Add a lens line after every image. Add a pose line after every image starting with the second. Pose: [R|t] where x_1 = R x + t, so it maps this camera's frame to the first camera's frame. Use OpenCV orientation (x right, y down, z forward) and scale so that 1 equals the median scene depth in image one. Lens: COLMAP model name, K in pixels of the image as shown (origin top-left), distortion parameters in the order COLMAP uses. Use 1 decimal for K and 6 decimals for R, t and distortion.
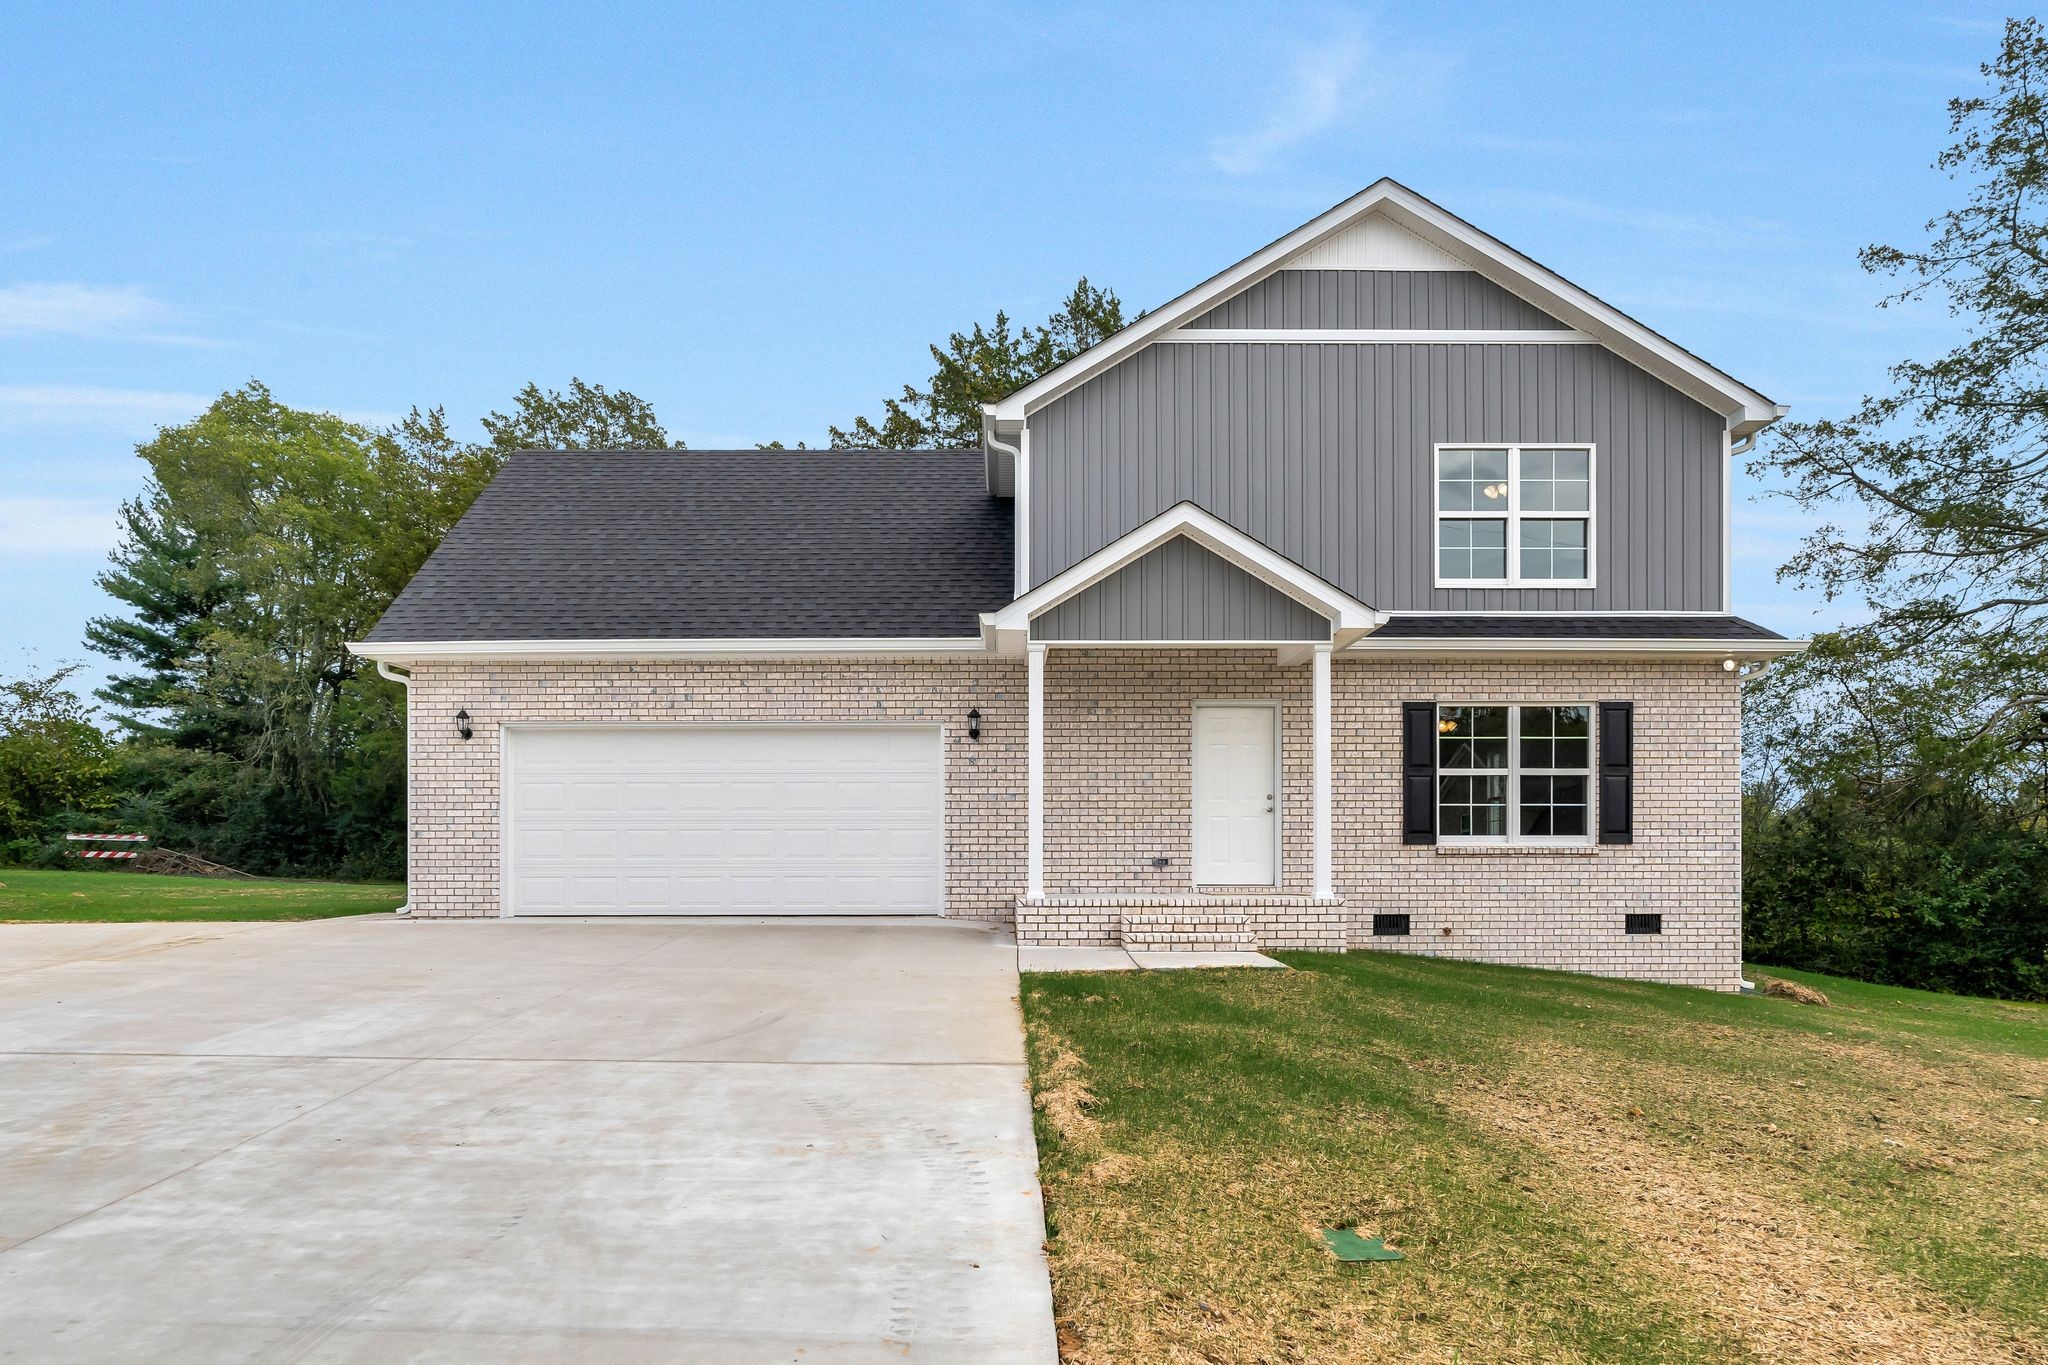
lens RADIAL K [[1045.9, 0, 1115.4], [0, 1045.9, 822.0], [0, 0, 1]] dist [-0.008617, 0.010049]
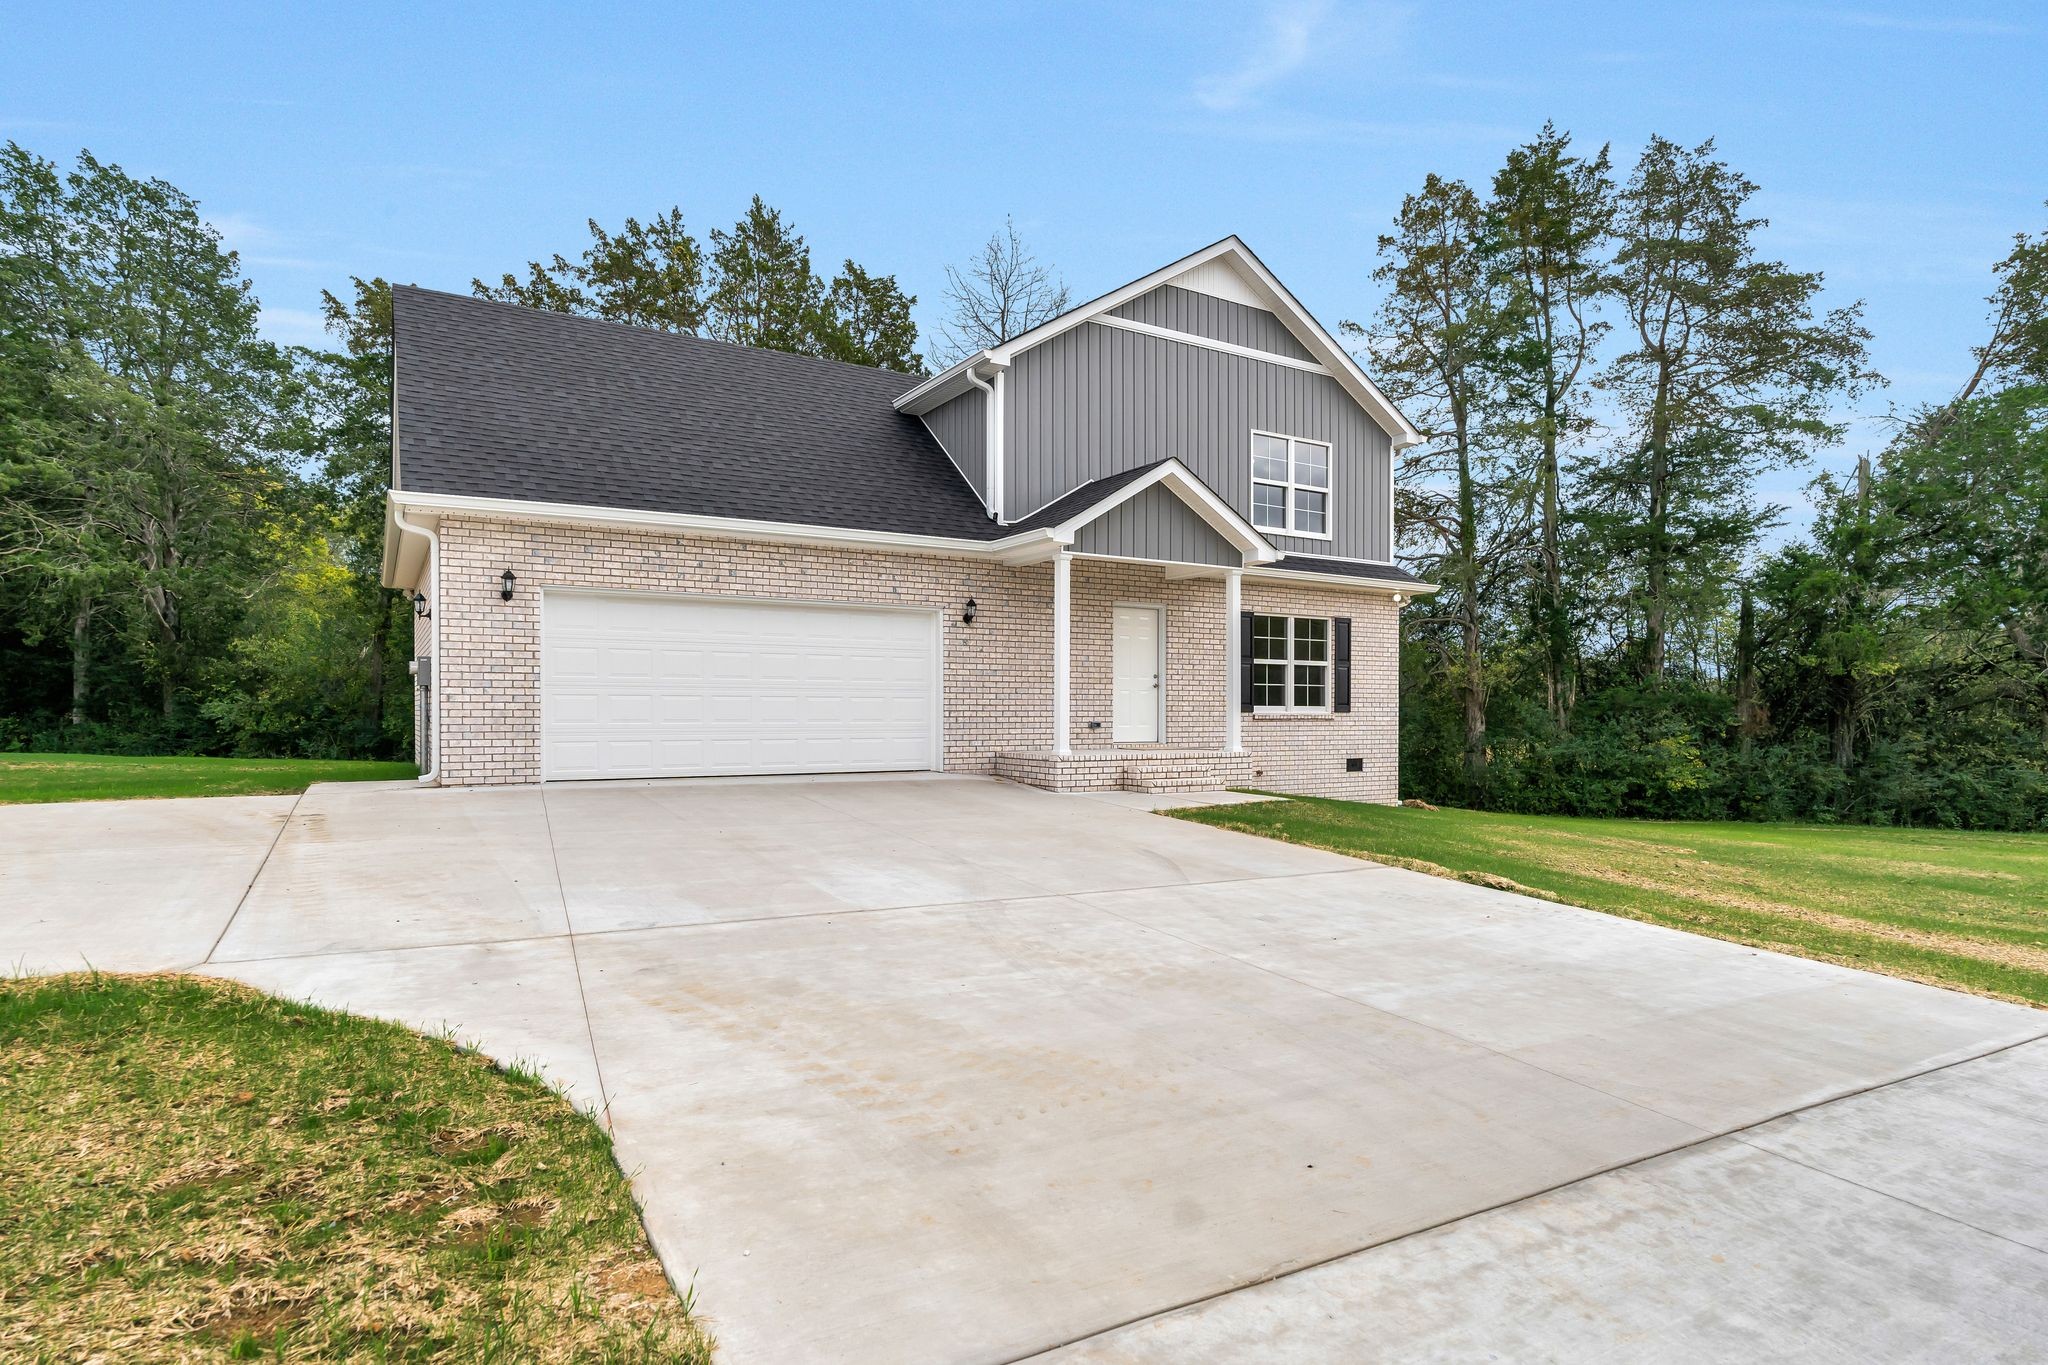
lens RADIAL K [[911.5, 0, 1011.9], [0, 911.5, 689.1], [0, 0, 1]] dist [-0.003536, -0.000418]
pose [[0.898049, 0.015006, 0.439639, -0.528491], [-0.016193, 0.999868, -0.001051, -0.003323], [-0.439597, -0.006175, 0.898174, 0.030407]]
